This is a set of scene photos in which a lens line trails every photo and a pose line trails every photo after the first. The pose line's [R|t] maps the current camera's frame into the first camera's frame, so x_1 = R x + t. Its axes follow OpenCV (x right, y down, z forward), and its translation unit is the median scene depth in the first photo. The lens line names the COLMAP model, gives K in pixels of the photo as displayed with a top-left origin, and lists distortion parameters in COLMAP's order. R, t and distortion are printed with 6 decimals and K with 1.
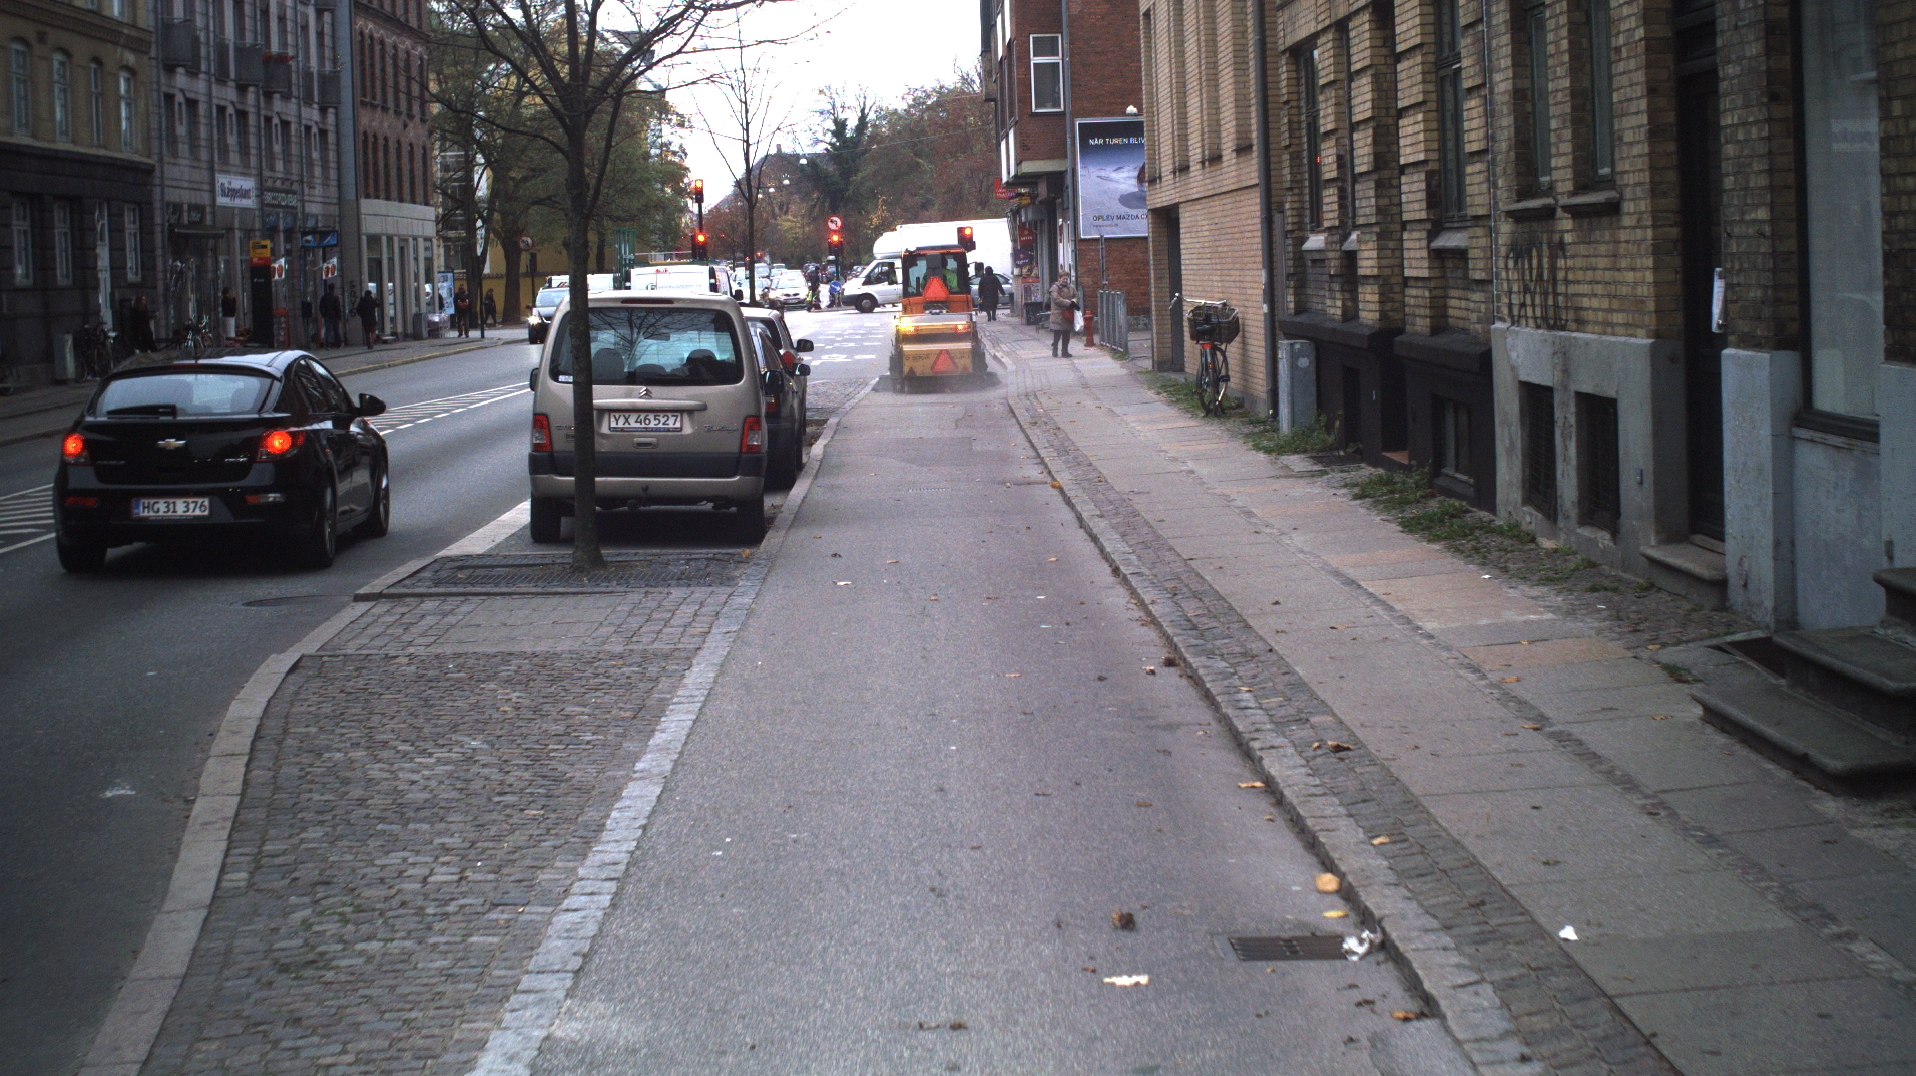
lens RADIAL K [[3434.2, 0, 958.0], [0, 3434.2, 538.0], [0, 0, 1]] dist [-0.264845, 0.273158]
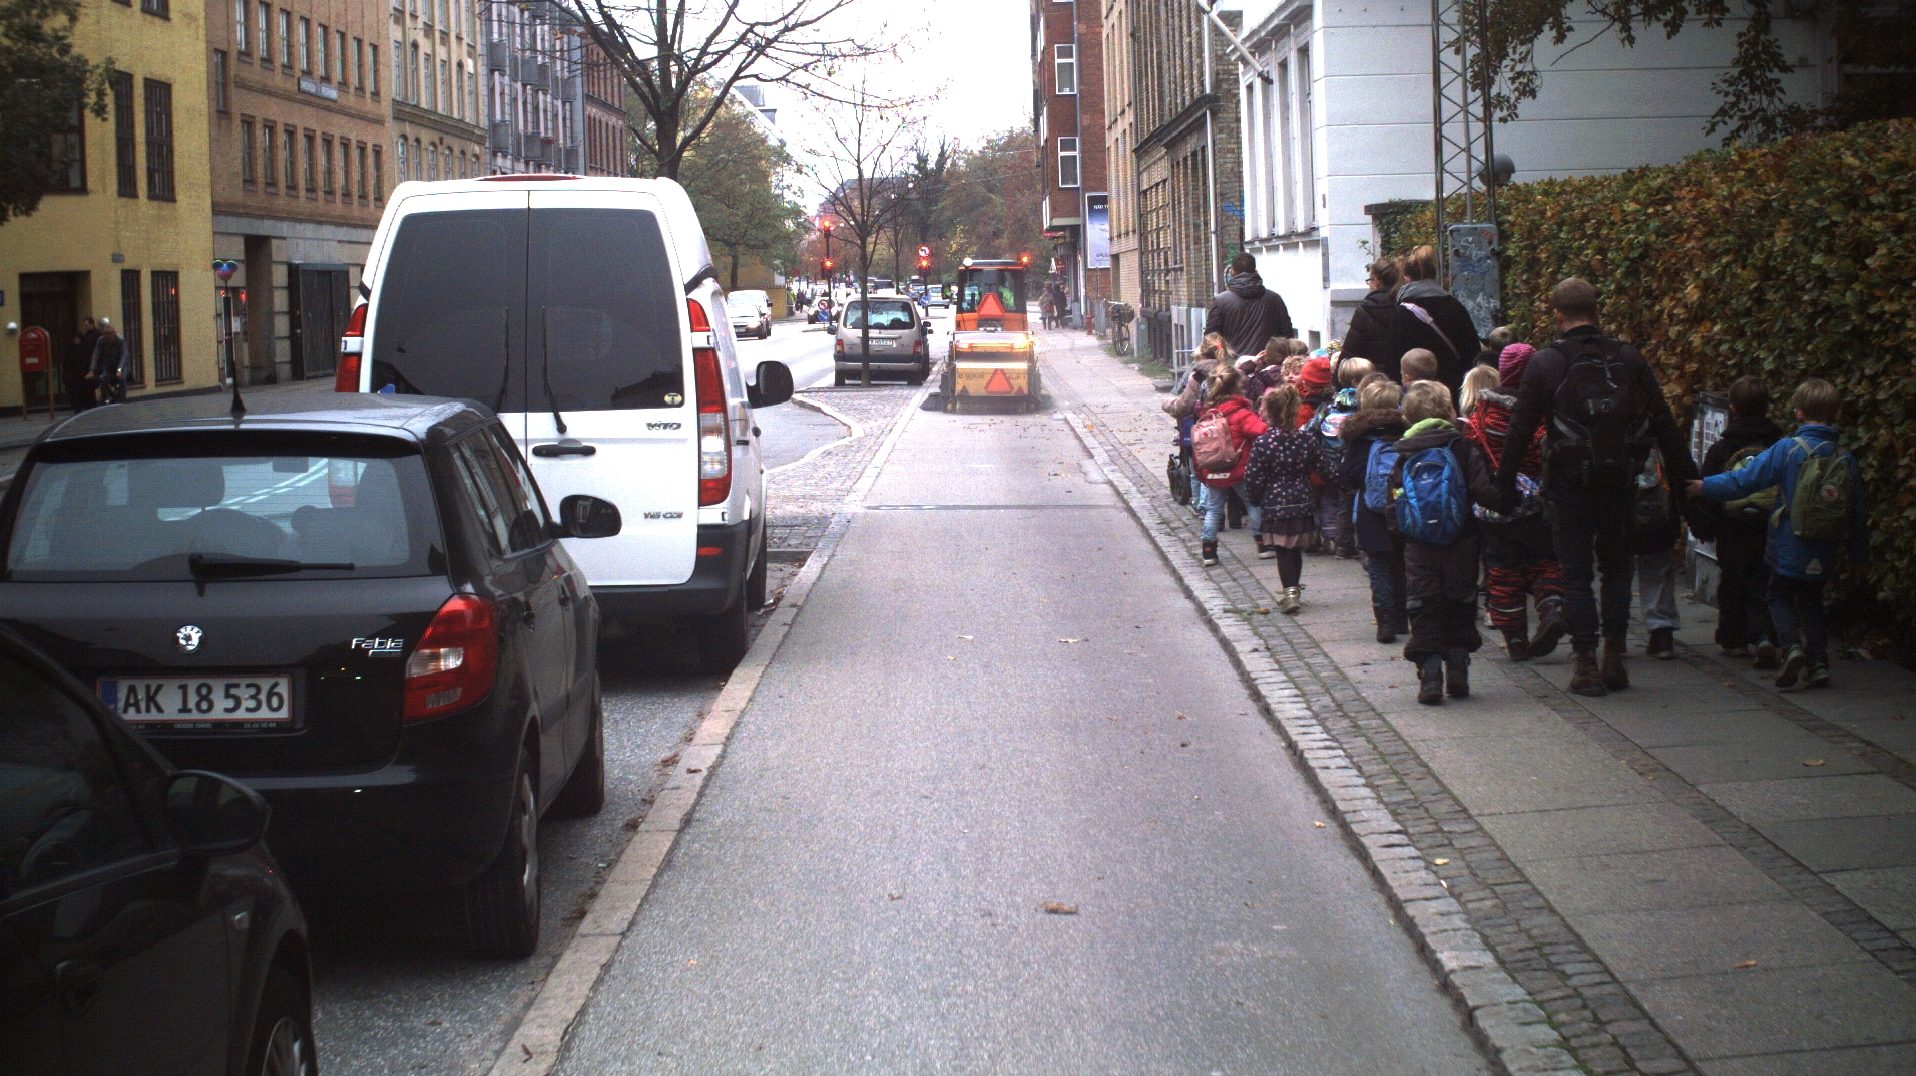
lens RADIAL K [[3434.2, 0, 958.0], [0, 3434.2, 538.0], [0, 0, 1]] dist [-0.264845, 0.273158]
pose [[0.999756, 0.004676, -0.021606, 0.009783], [-0.004792, 0.999974, -0.005346, 0.042731], [0.021581, 0.005448, 0.999752, -0.542673]]
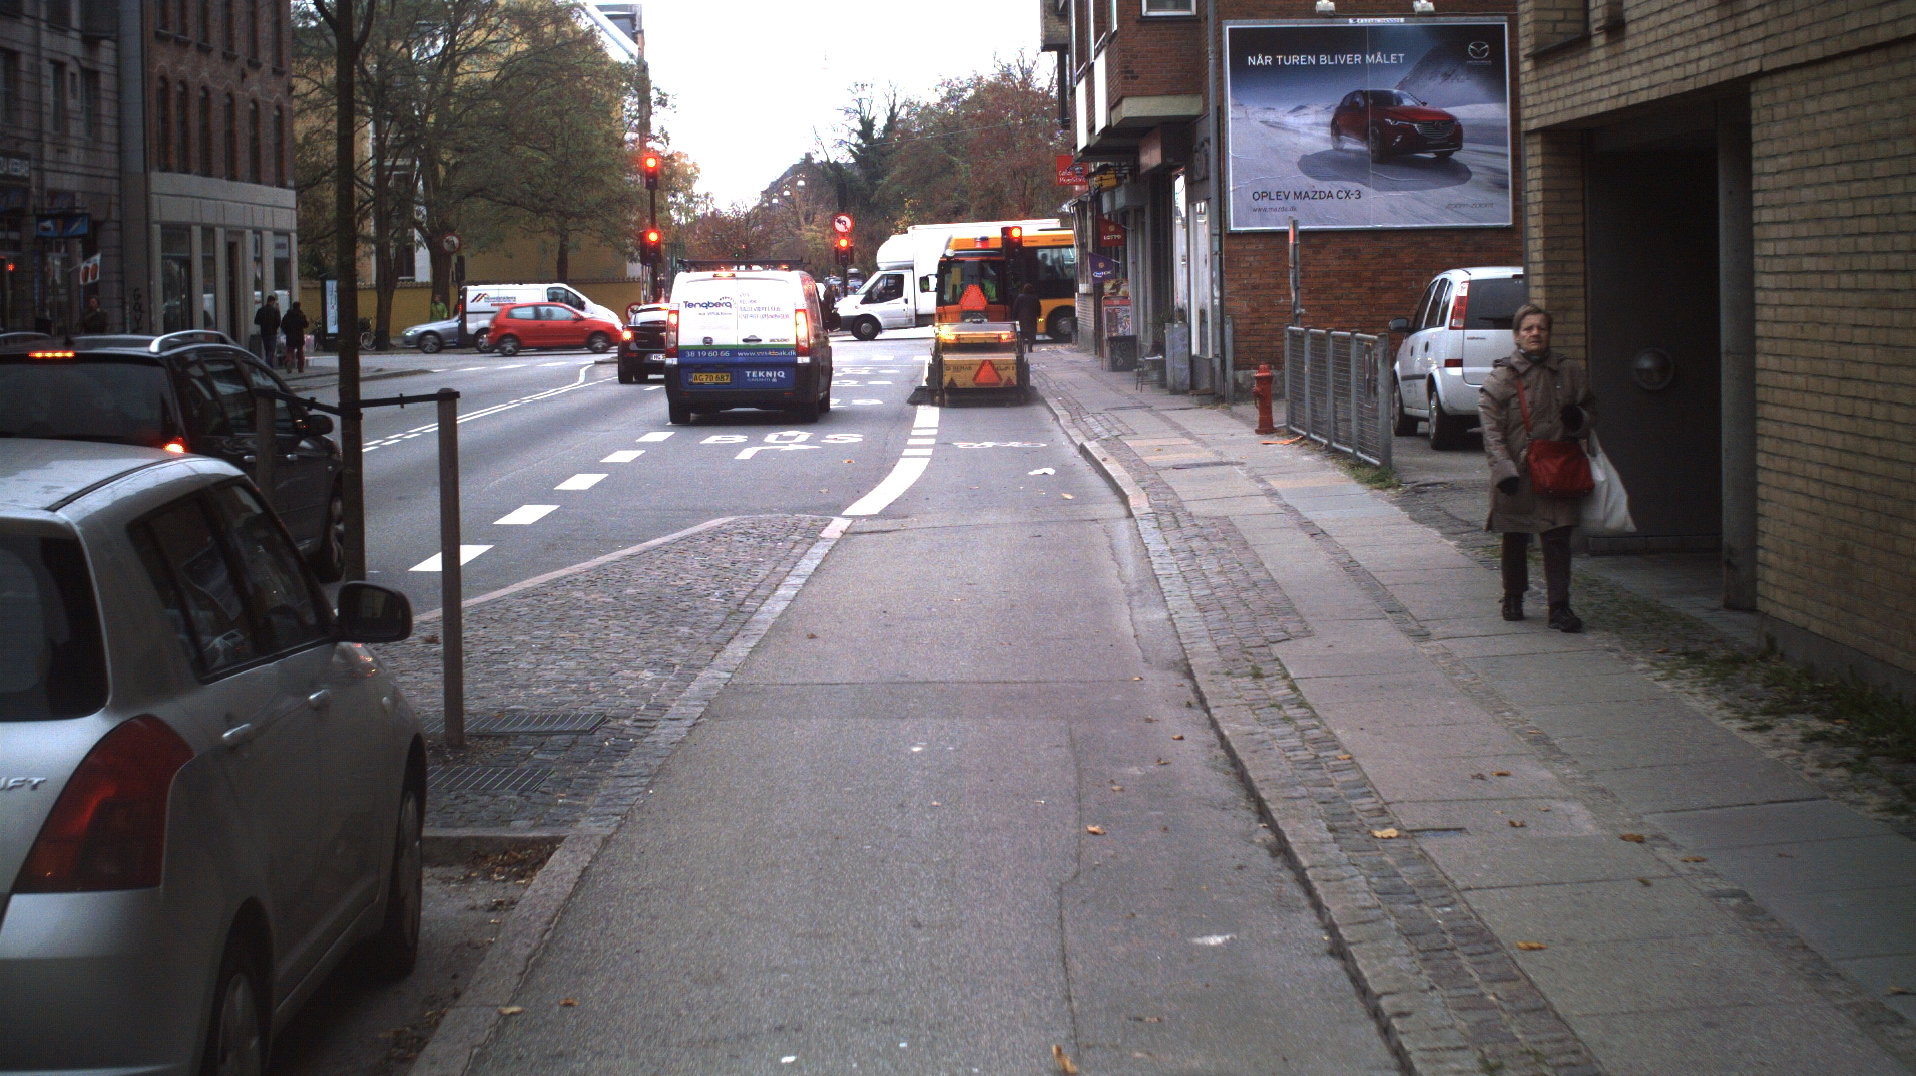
lens RADIAL K [[3434.2, 0, 958.0], [0, 3434.2, 538.0], [0, 0, 1]] dist [-0.264845, 0.273158]
pose [[0.999842, 0.015469, -0.008721, -0.003134], [-0.015511, 0.999868, -0.004794, -0.031123], [0.008646, 0.004929, 0.999950, 0.406022]]
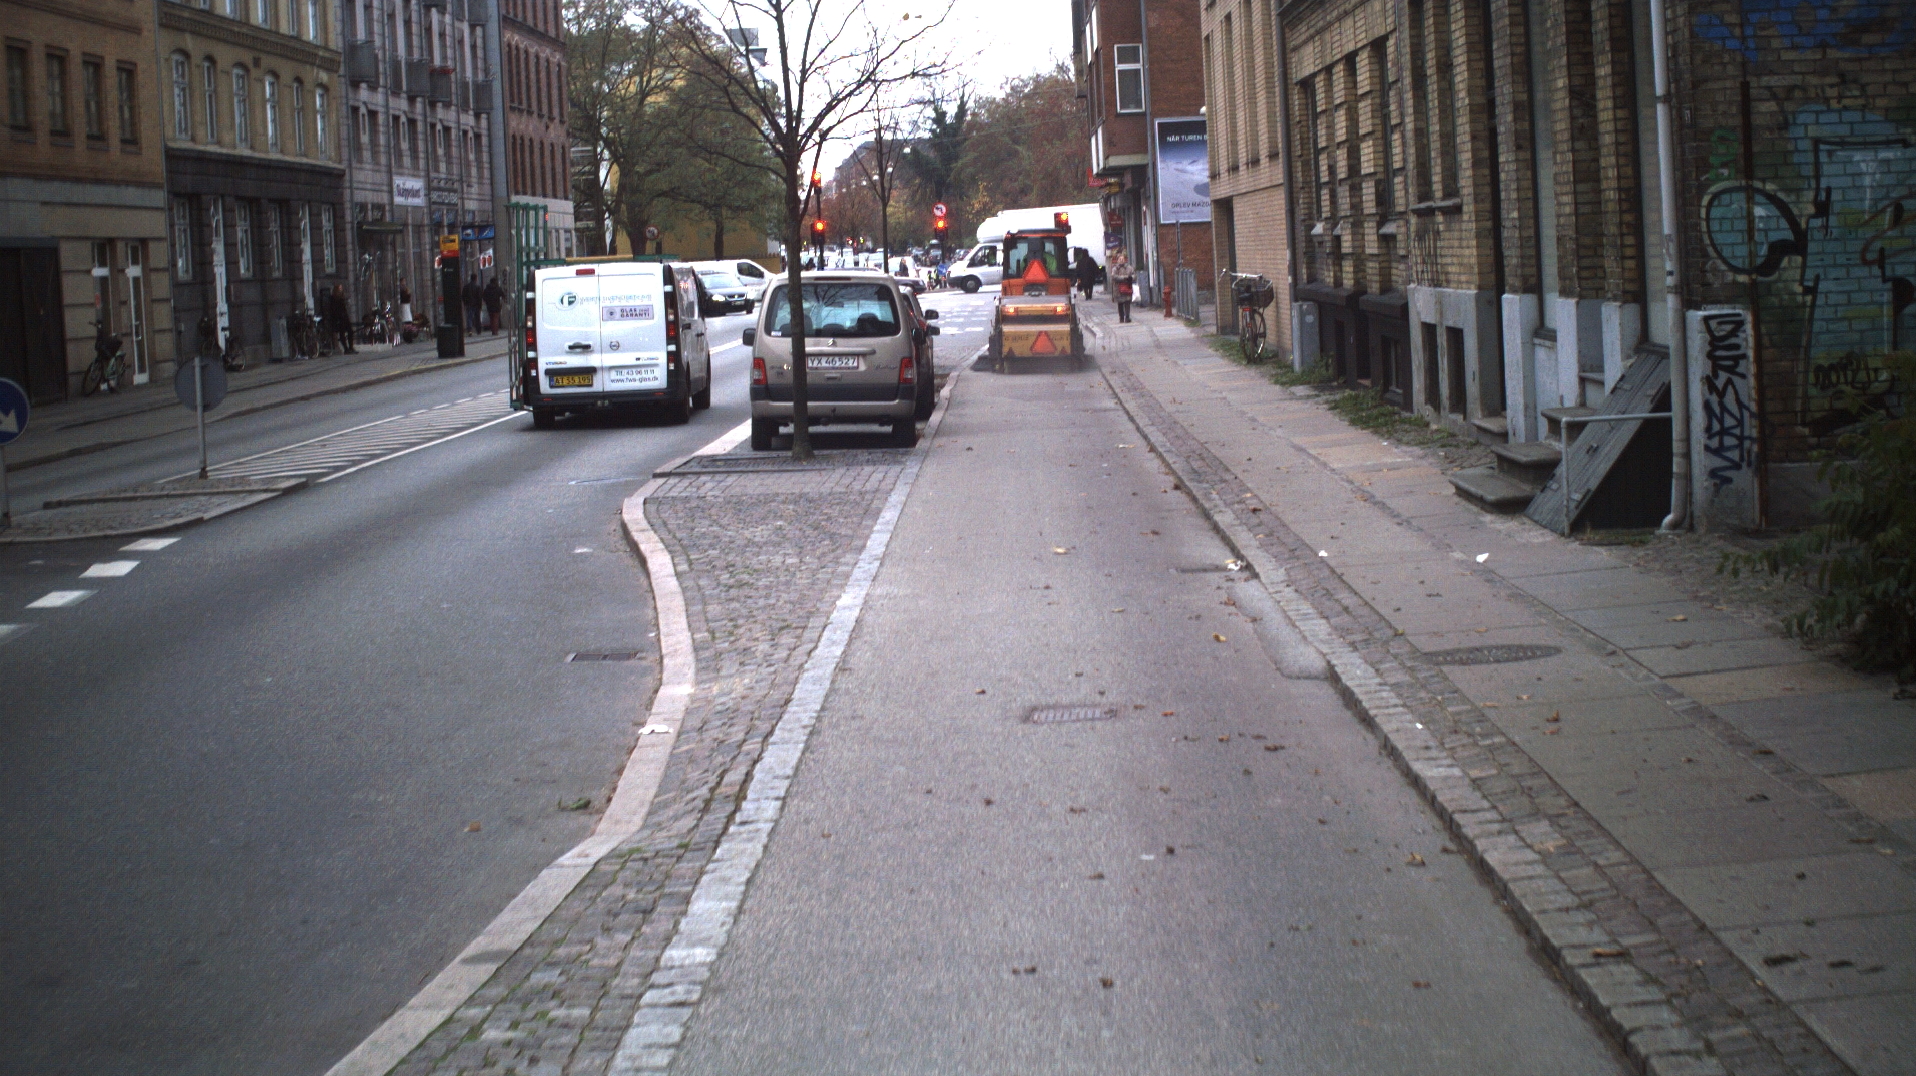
lens RADIAL K [[3434.2, 0, 958.0], [0, 3434.2, 538.0], [0, 0, 1]] dist [-0.264845, 0.273158]
pose [[0.999465, -0.012926, -0.030027, 0.000973], [0.013080, 0.999902, 0.004946, 0.010313], [0.029960, -0.005336, 0.999537, -0.135409]]
